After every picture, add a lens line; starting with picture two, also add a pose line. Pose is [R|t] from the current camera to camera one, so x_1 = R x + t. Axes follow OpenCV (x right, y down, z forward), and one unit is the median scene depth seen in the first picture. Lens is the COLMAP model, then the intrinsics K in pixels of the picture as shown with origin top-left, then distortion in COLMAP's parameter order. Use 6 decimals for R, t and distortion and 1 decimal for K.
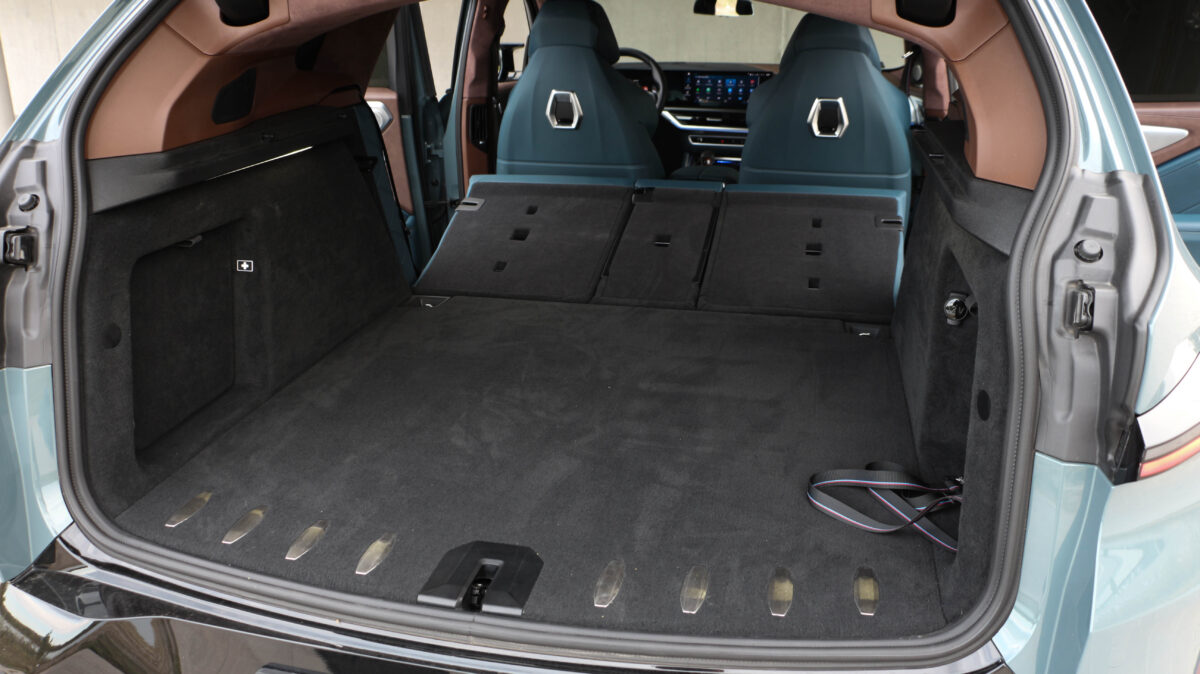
lens RADIAL K [[997.0, 0, 600.0], [0, 997.0, 337.0], [0, 0, 1]] dist [-0.191098, 0.152763]
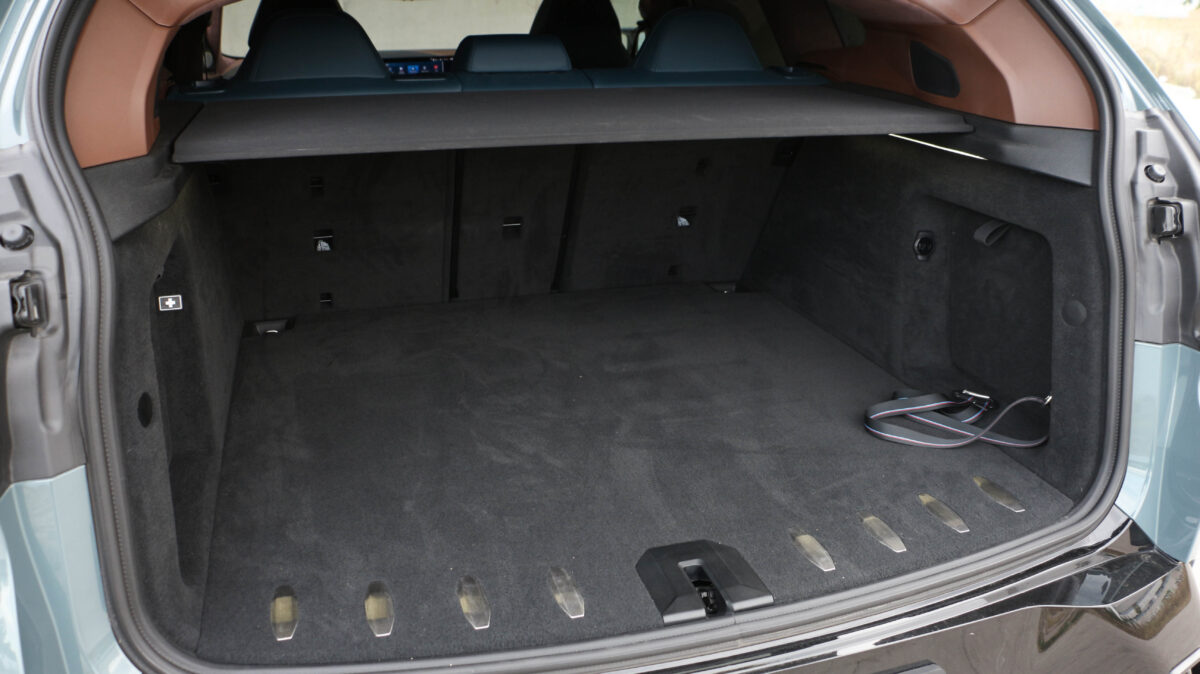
lens RADIAL K [[997.0, 0, 600.0], [0, 997.0, 337.0], [0, 0, 1]] dist [-0.191098, 0.152763]
pose [[0.868059, -0.156826, 0.471040, -0.571943], [0.154160, 0.987042, 0.044527, -0.036431], [-0.471919, 0.033964, 0.880987, 0.205656]]
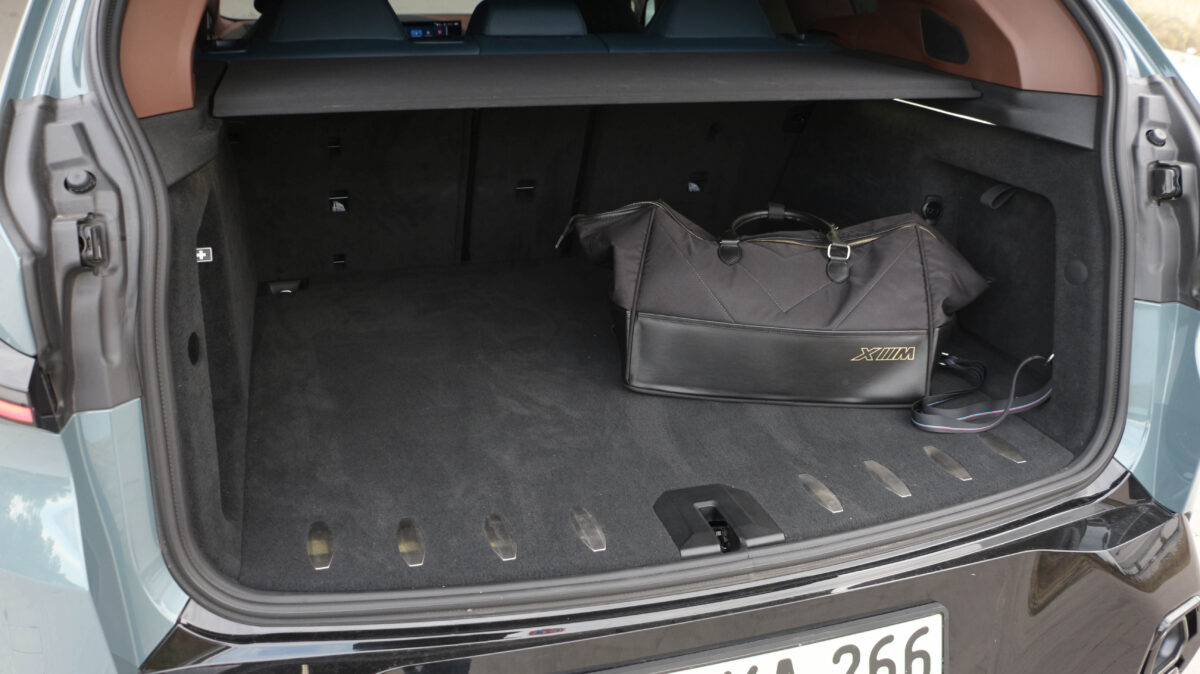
lens RADIAL K [[1047.0, 0, 600.0], [0, 1047.0, 337.0], [0, 0, 1]] dist [-0.186183, 0.182096]
pose [[0.867440, -0.157423, 0.471981, -0.641689], [0.145850, 0.987407, 0.061283, -0.013481], [-0.475684, 0.015679, 0.879476, 0.135578]]
